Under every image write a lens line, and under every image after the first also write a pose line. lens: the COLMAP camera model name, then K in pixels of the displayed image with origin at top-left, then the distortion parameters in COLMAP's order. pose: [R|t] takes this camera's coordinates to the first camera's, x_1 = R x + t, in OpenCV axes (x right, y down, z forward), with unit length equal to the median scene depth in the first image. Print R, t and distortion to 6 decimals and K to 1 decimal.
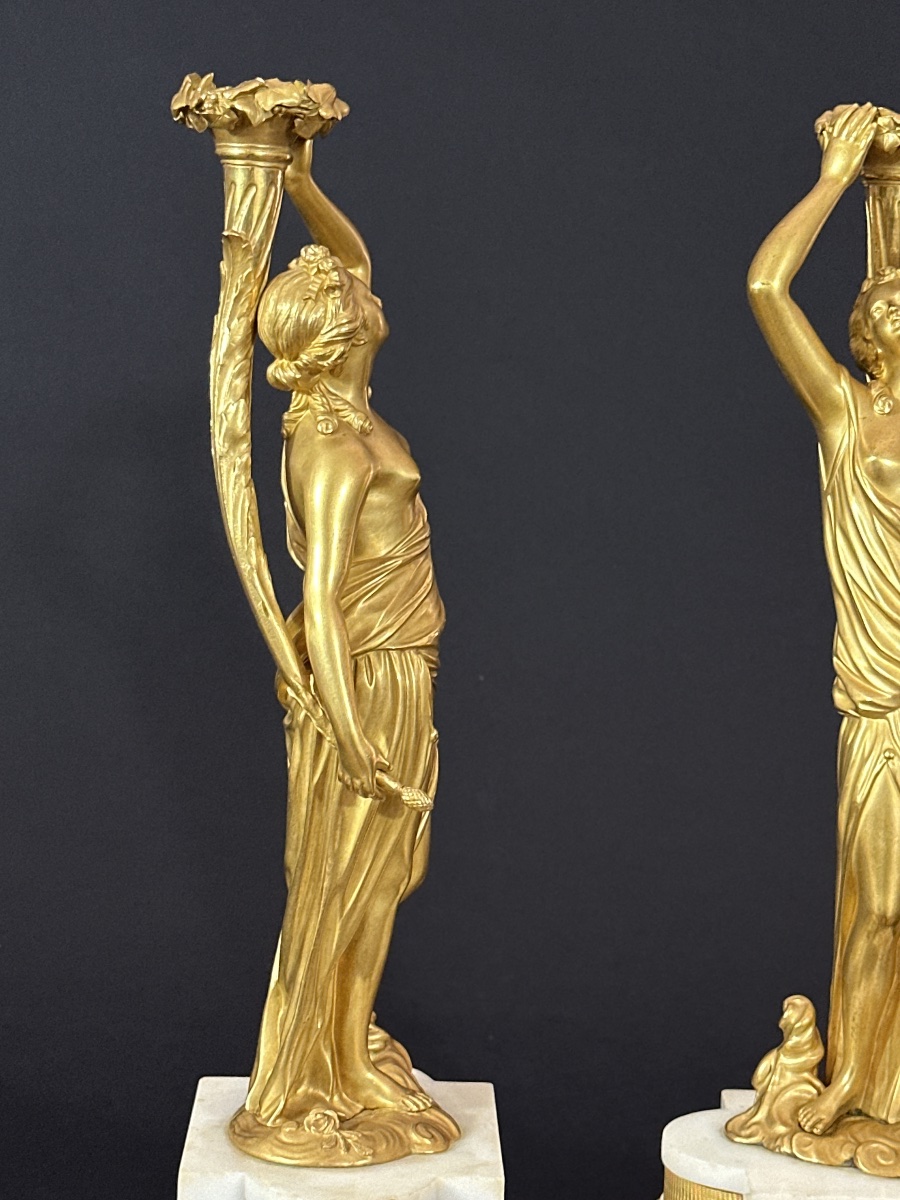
lens RADIAL K [[2701.7, 0, 448.5], [0, 2701.7, 610.4], [0, 0, 1]] dist [0.148240, 0.000000]
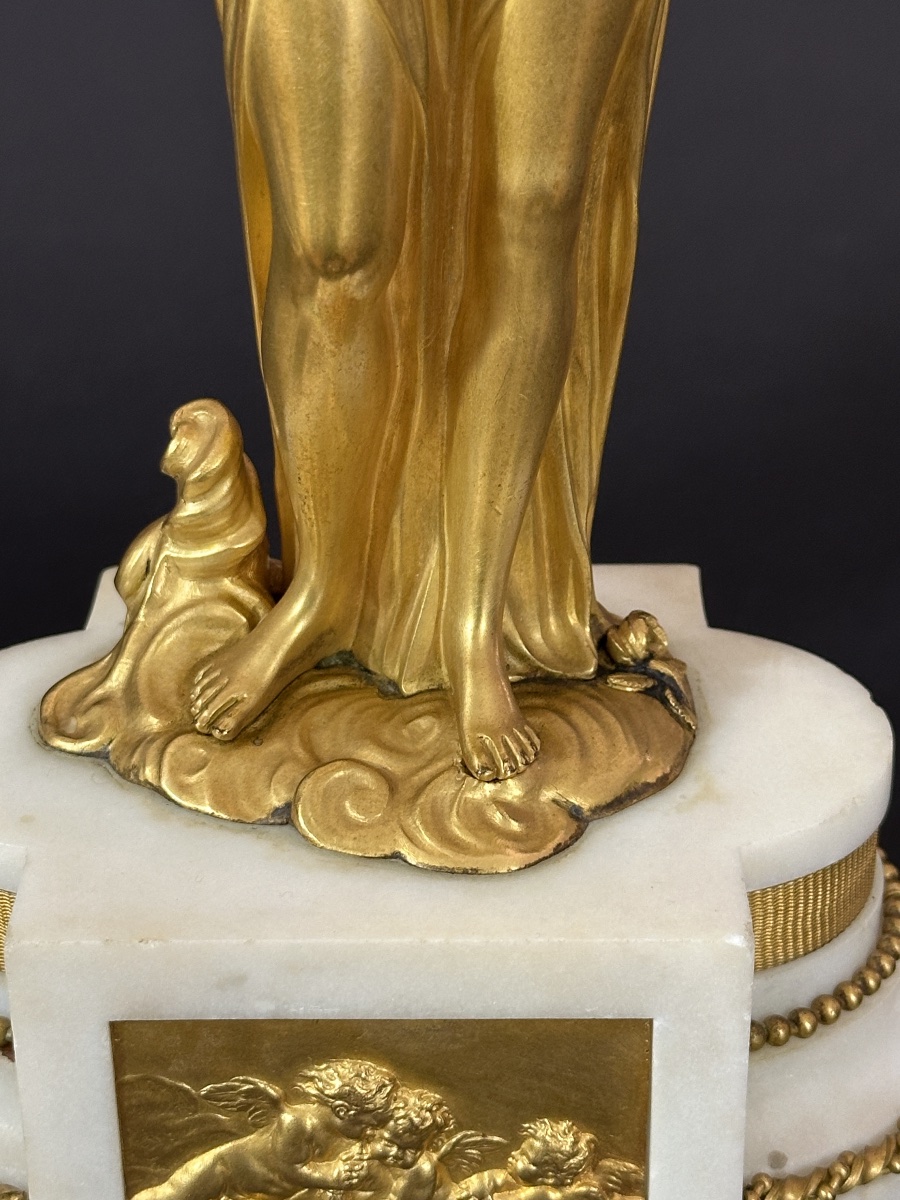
lens RADIAL K [[2701.7, 0, 450.4], [0, 2701.7, 608.7], [0, 0, 1]] dist [0.148240, 0.000000]
pose [[0.999286, -0.029245, -0.023913, 0.182678], [0.035997, 0.929142, 0.367965, 0.017789], [0.011458, -0.368564, 0.929532, 0.614442]]
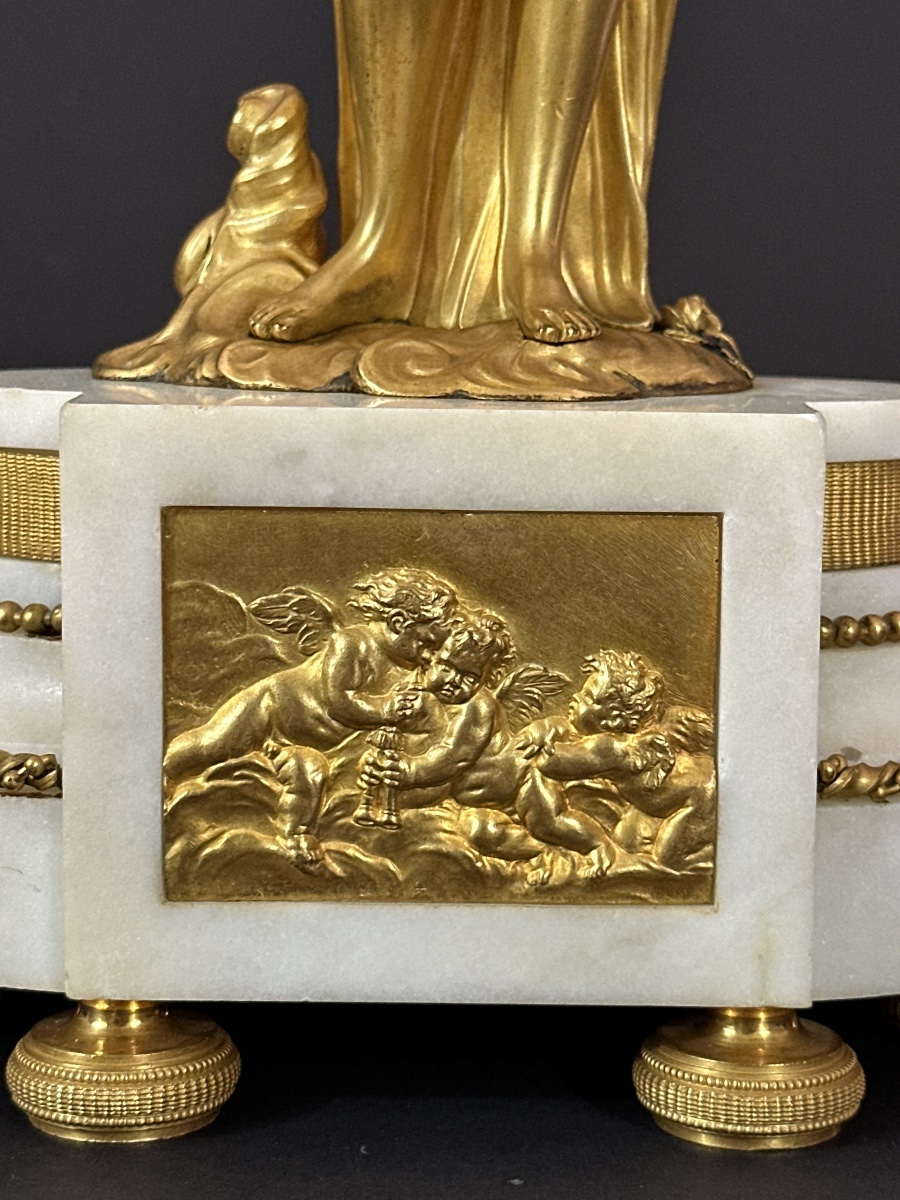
lens RADIAL K [[2701.7, 0, 454.0], [0, 2701.7, 603.1], [0, 0, 1]] dist [0.148240, 0.000000]
pose [[0.999844, -0.017522, -0.002291, 0.163331], [0.017515, 0.999842, -0.003193, 0.236430], [0.002347, 0.003152, 0.999992, 0.577379]]
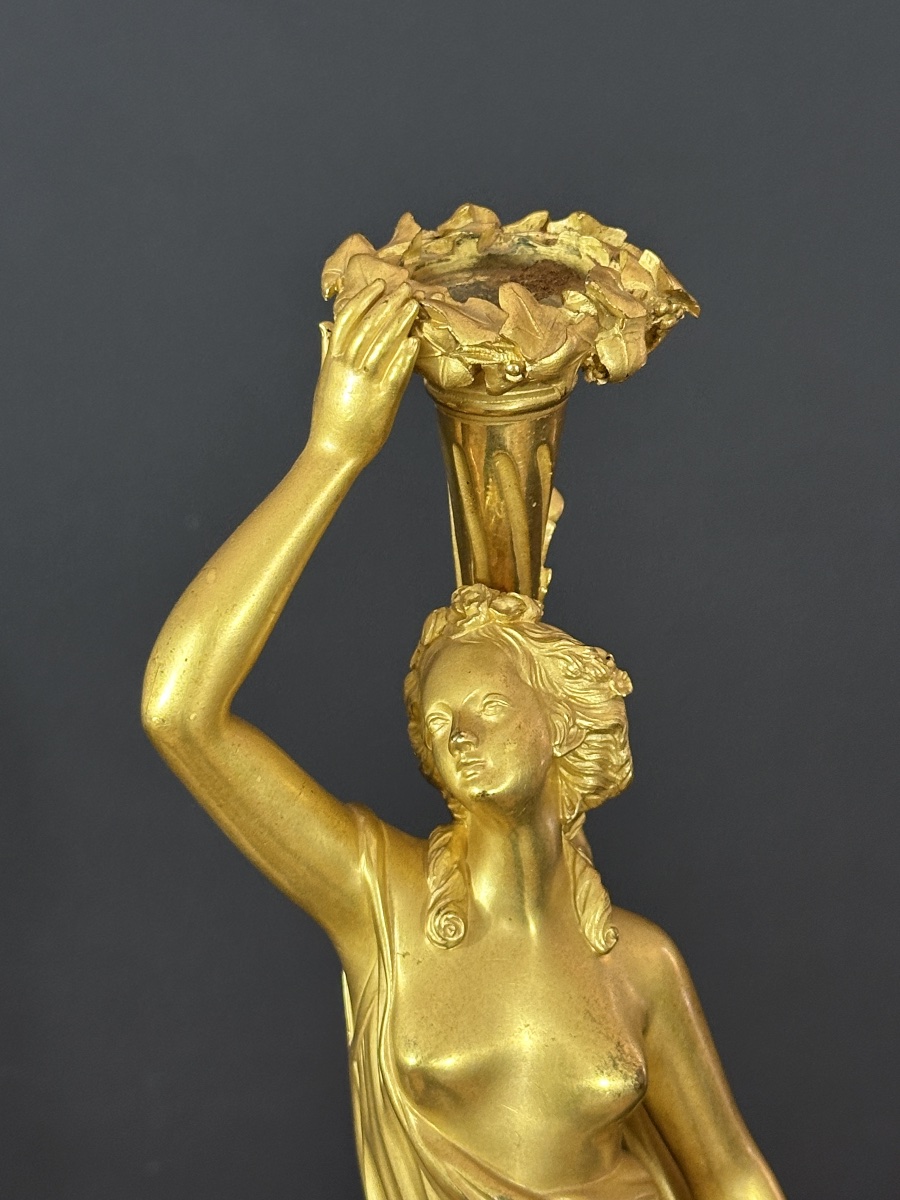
lens RADIAL K [[2701.7, 0, 449.4], [0, 2701.7, 599.9], [0, 0, 1]] dist [0.148240, 0.000000]
pose [[0.999106, -0.011051, -0.040803, 0.179044], [0.021887, 0.961015, 0.275630, -0.258610], [0.036167, -0.276277, 0.960397, 0.556301]]
